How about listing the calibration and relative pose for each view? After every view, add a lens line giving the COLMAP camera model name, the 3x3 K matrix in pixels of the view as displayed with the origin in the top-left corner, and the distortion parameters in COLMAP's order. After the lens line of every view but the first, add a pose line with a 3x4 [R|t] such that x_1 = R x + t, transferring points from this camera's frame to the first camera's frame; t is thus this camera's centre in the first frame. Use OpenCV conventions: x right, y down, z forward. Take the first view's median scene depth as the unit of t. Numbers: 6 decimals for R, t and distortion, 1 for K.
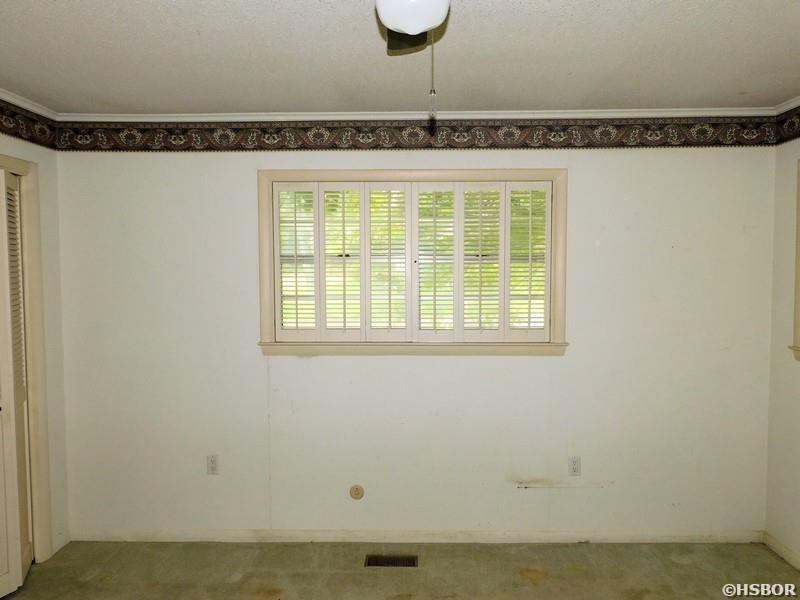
lens RADIAL K [[688.0, 0, 399.8], [0, 688.0, 305.8], [0, 0, 1]] dist [0.000212, 0.000411]
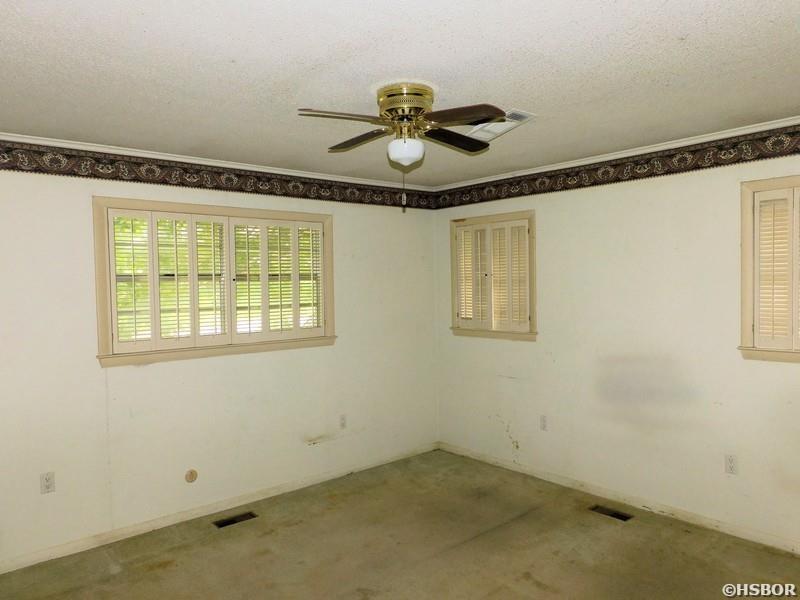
lens RADIAL K [[577.0, 0, 399.7], [0, 577.0, 295.9], [0, 0, 1]] dist [-0.003426, 0.002097]
pose [[0.741886, -0.024861, 0.670065, -0.460086], [0.050103, 0.998574, -0.018424, -0.000560], [-0.668652, 0.047241, 0.742074, 0.016579]]
